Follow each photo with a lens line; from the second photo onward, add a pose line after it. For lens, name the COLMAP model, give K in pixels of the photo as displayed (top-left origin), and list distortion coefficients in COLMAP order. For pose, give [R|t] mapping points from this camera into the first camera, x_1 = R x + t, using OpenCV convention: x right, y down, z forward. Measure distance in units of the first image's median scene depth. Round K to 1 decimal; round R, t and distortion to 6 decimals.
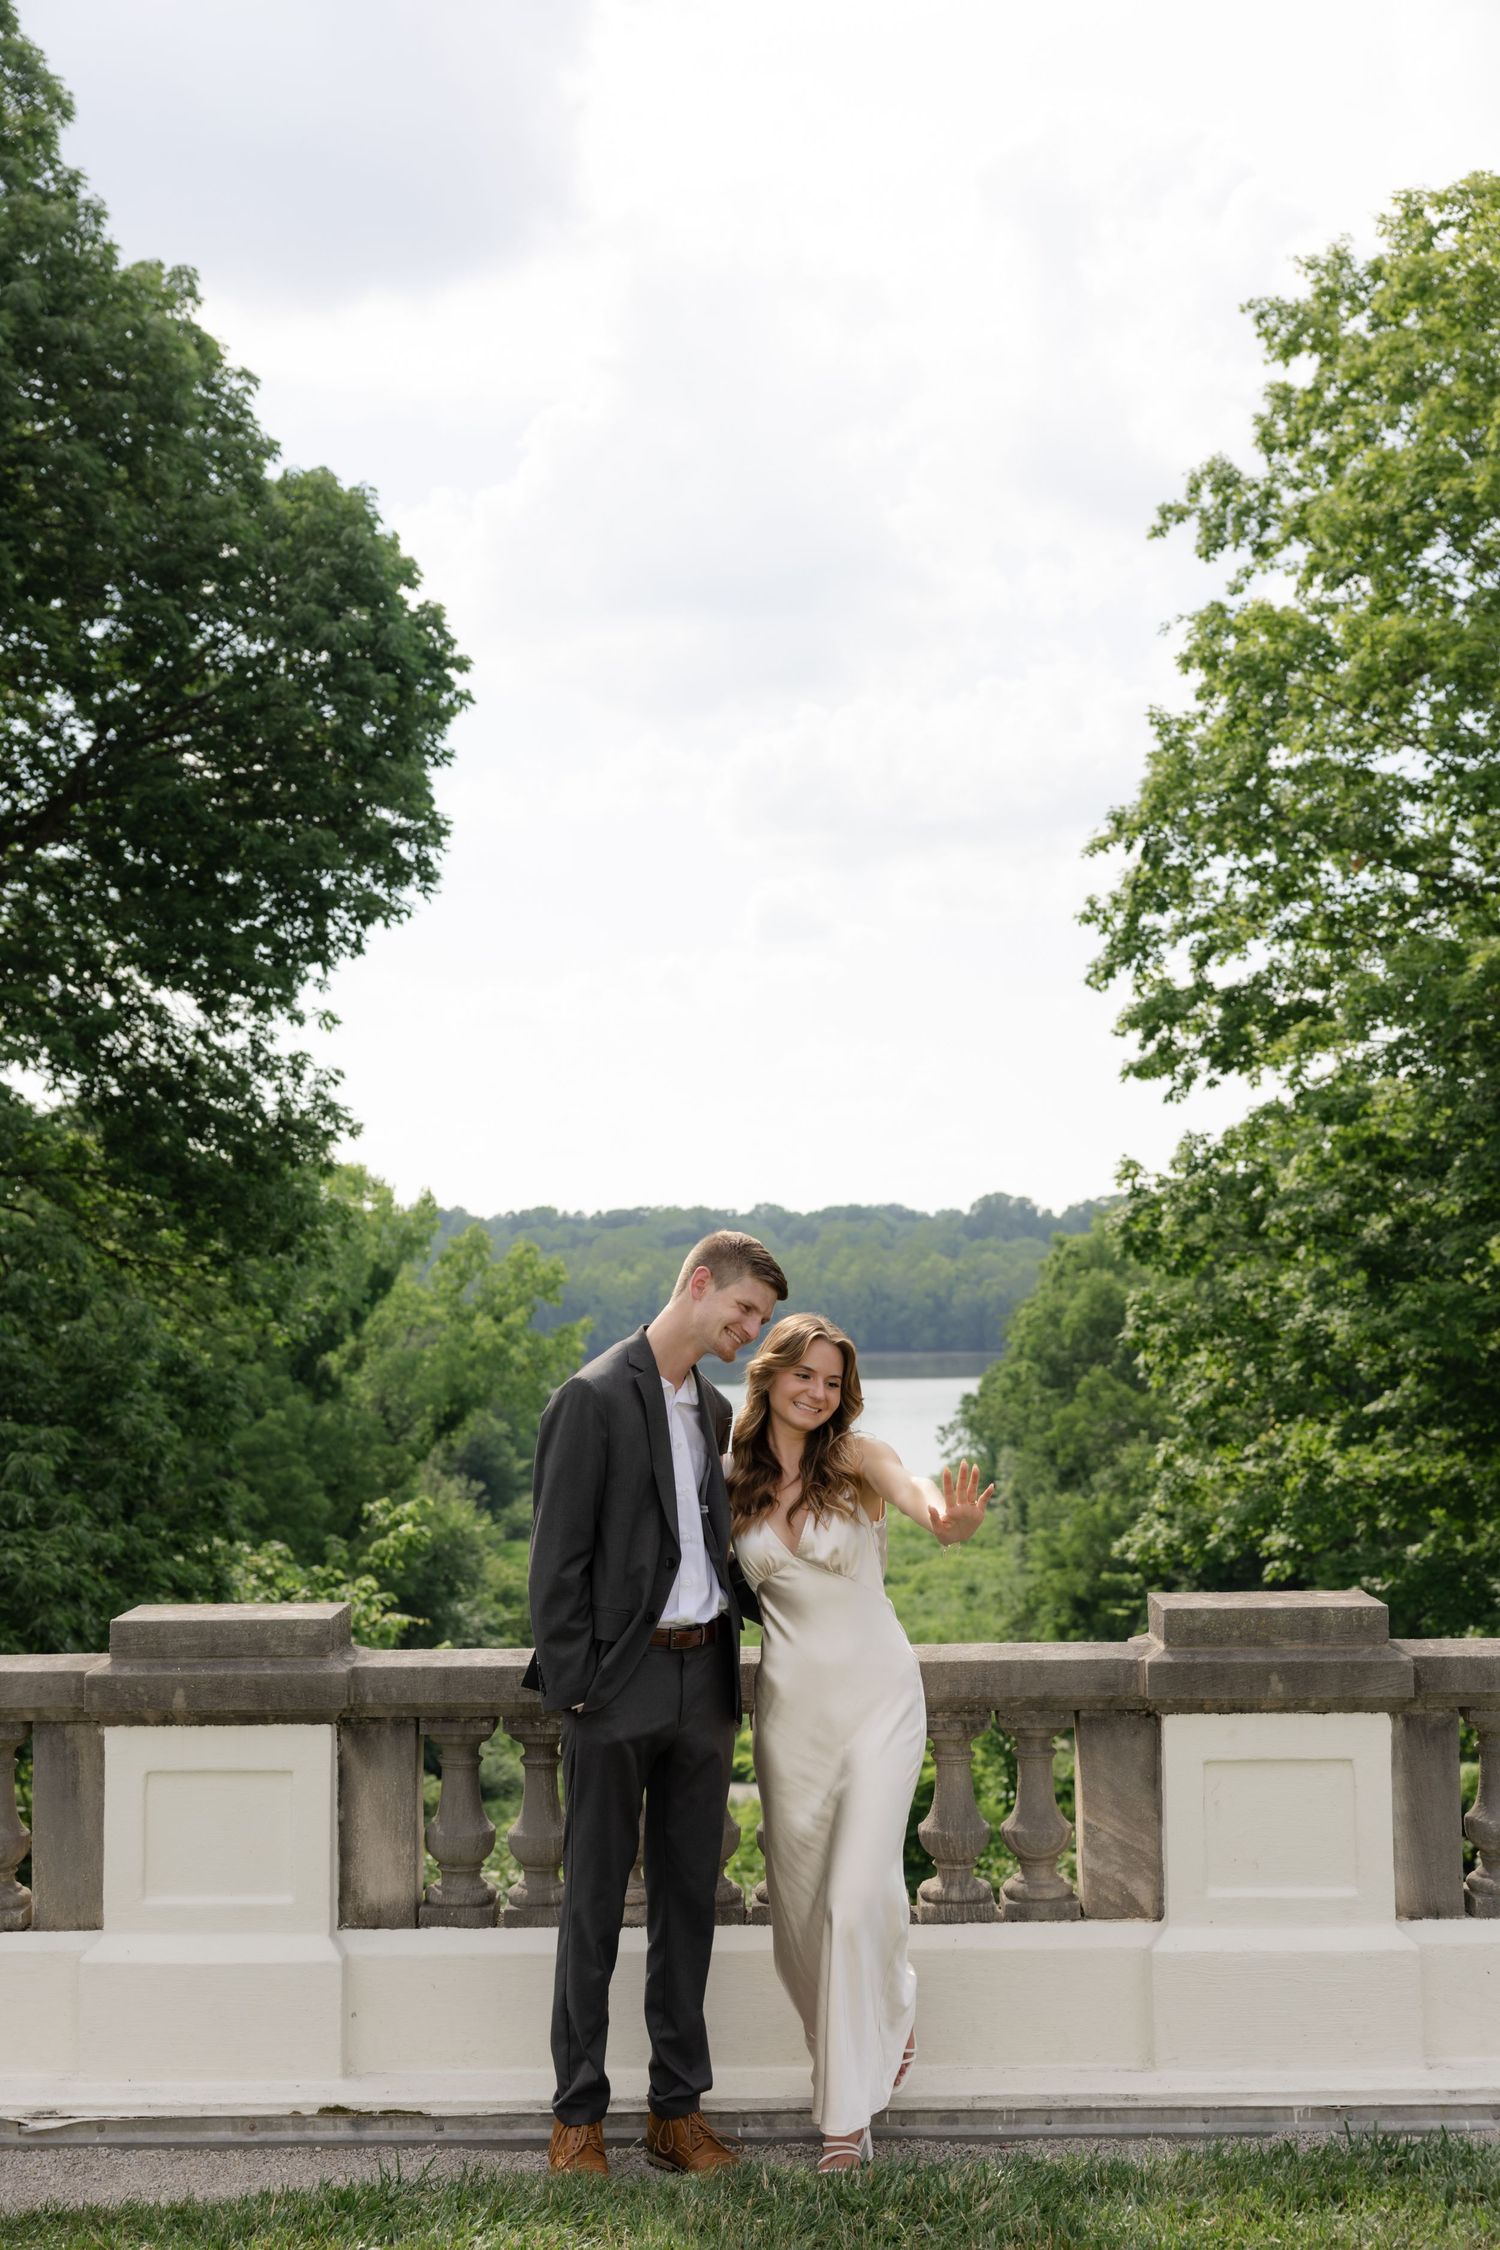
lens RADIAL K [[2693.0, 0, 765.4], [0, 2693.0, 1139.7], [0, 0, 1]] dist [-0.014801, 0.000000]
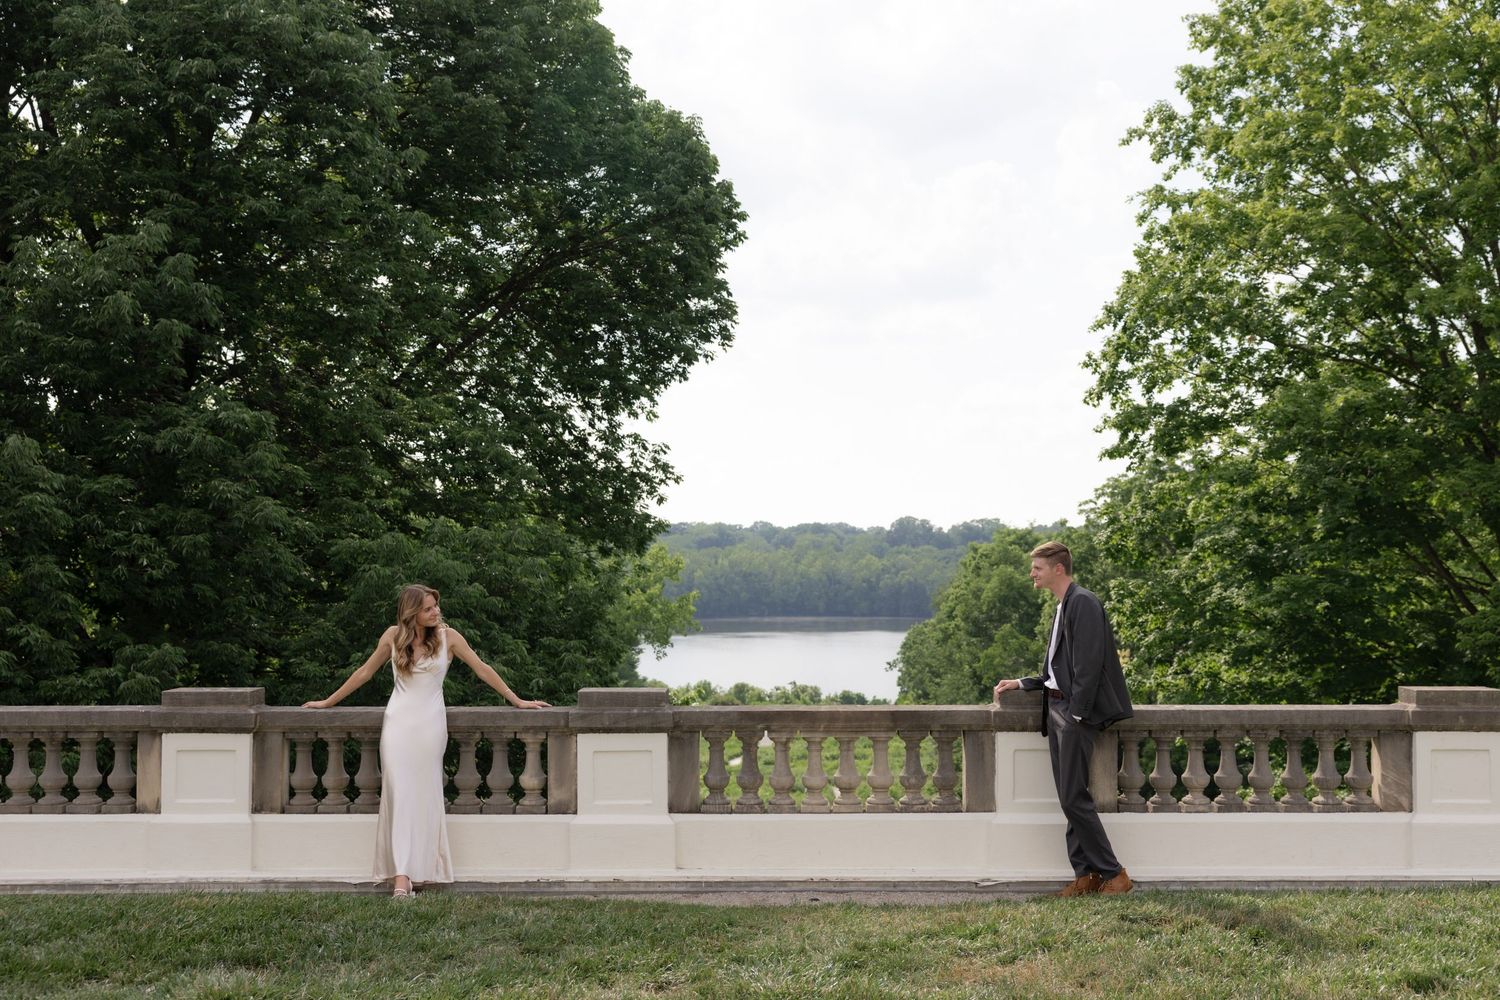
lens RADIAL K [[1754.1, 0, 751.7], [0, 1754.1, 501.5], [0, 0, 1]] dist [-0.000666, 0.000000]
pose [[0.999797, 0.014577, 0.013928, -0.116246], [-0.014753, 0.999812, 0.012580, -0.003968], [-0.013742, -0.012783, 0.999824, -0.150360]]
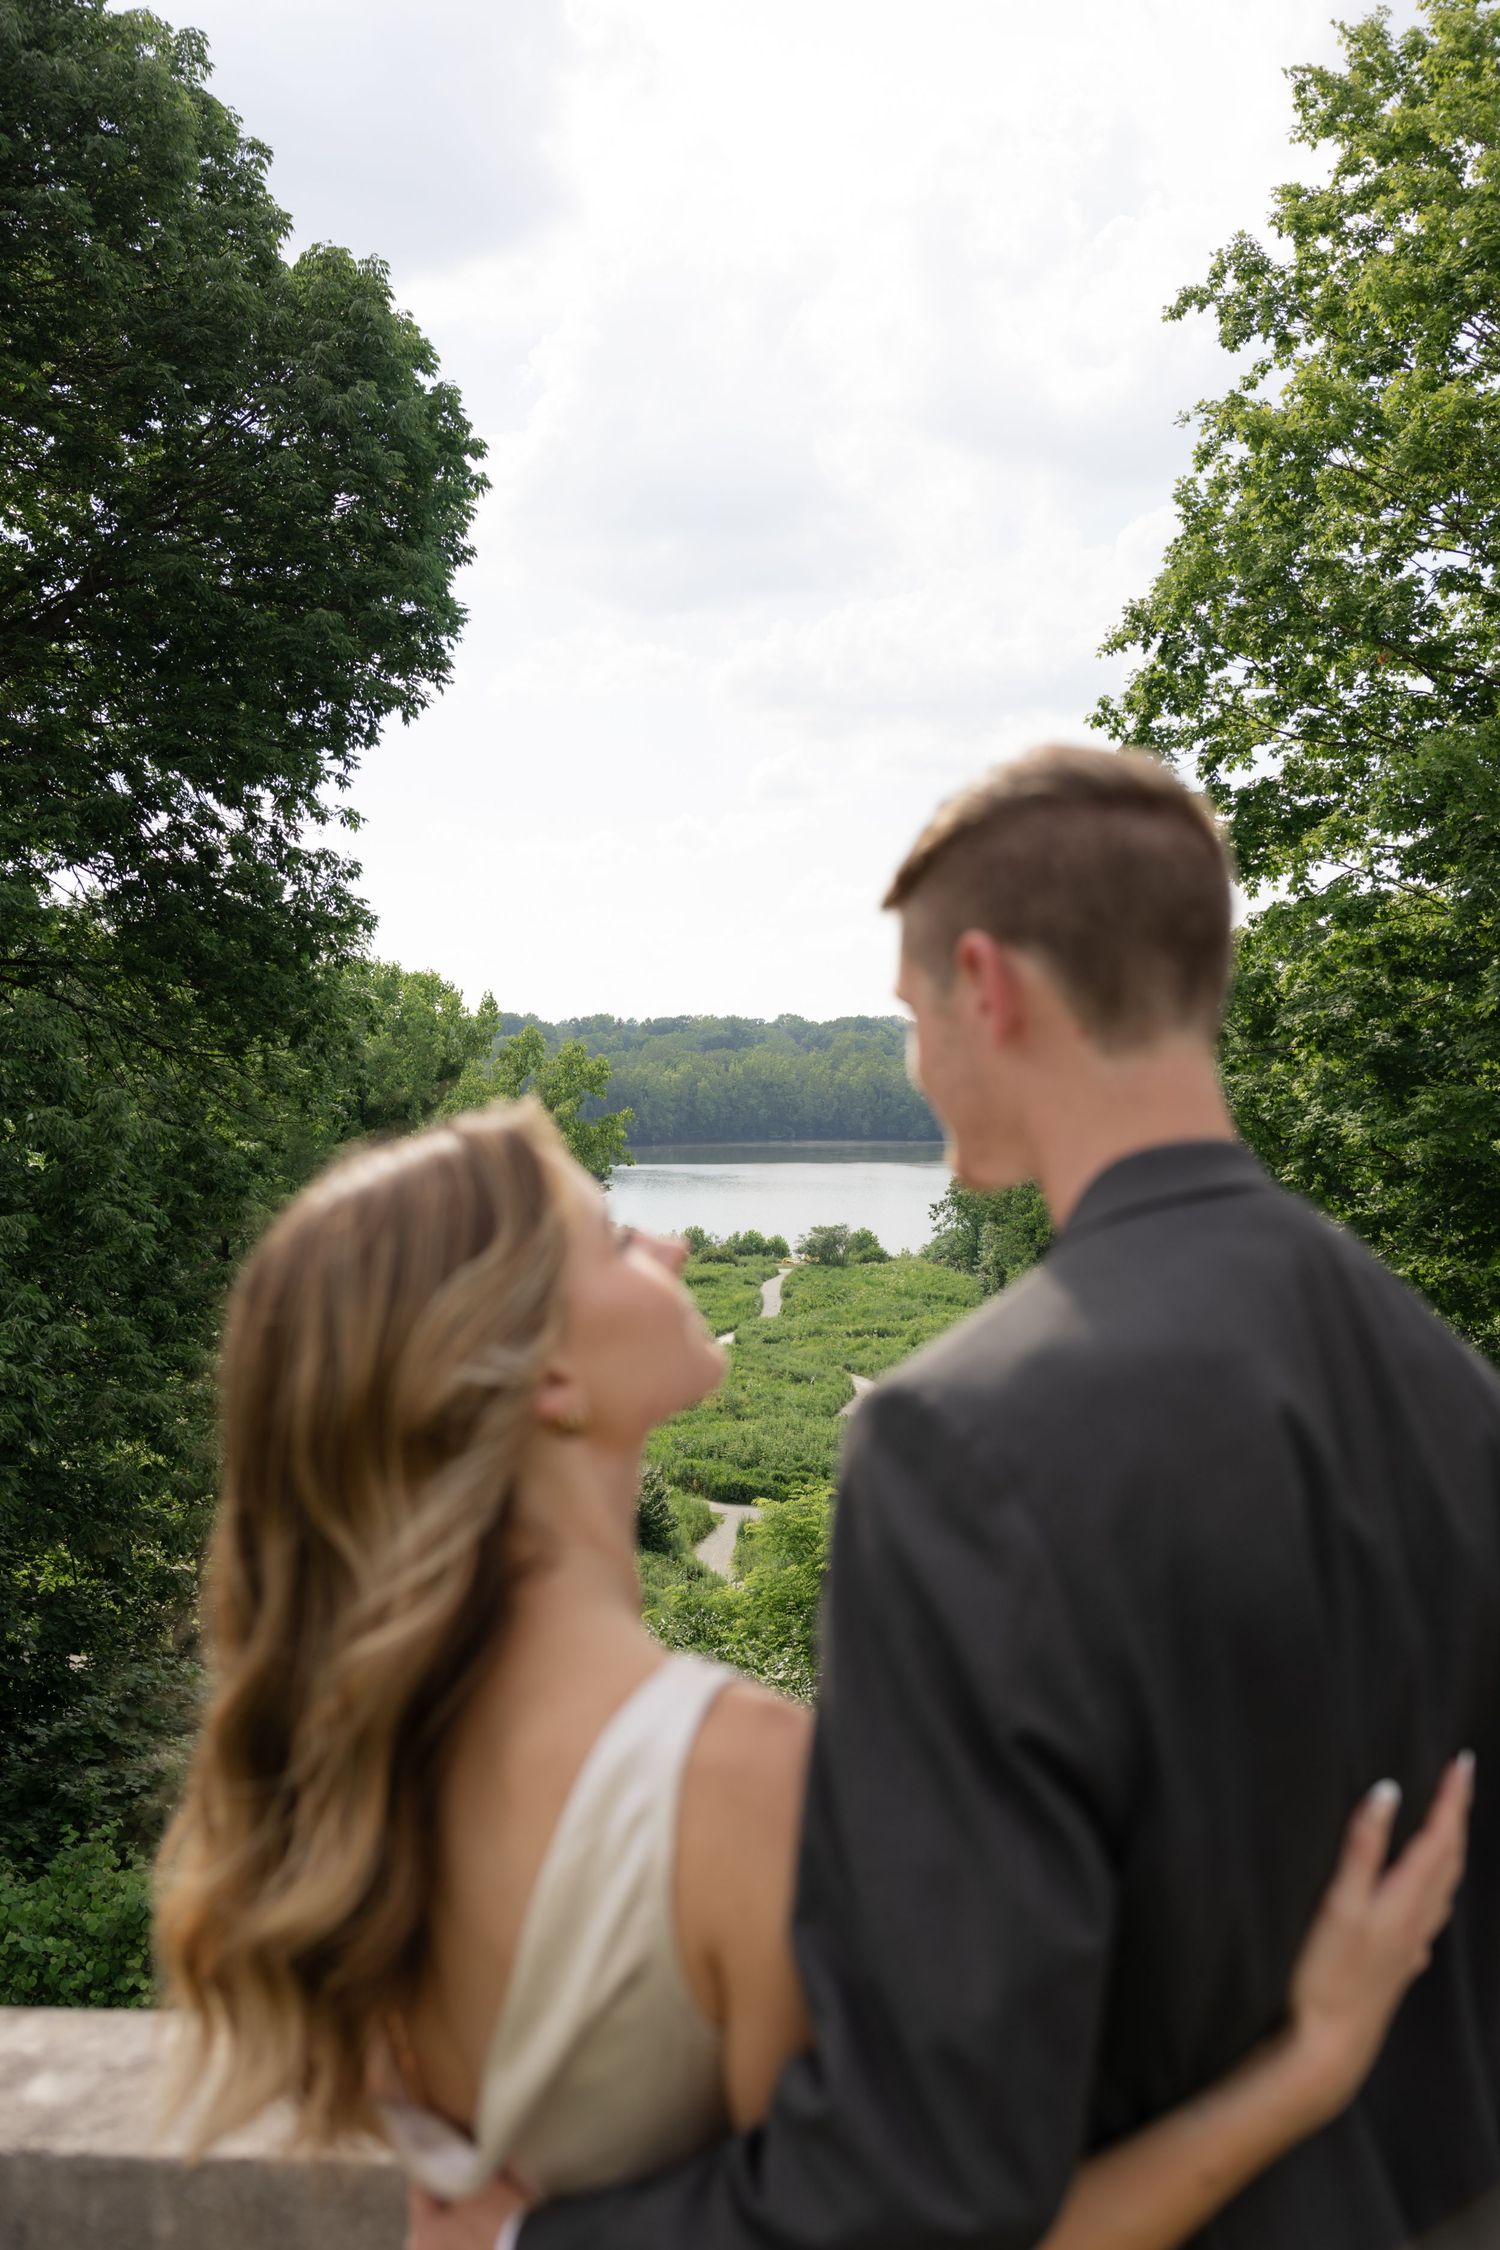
lens RADIAL K [[2193.5, 0, 760.4], [0, 2193.5, 1159.8], [0, 0, 1]] dist [0.036225, 0.000000]
pose [[0.999839, 0.013002, -0.012403, 0.004980], [-0.011849, 0.995969, 0.088914, 0.009888], [0.013509, -0.088752, 0.995962, 0.167100]]
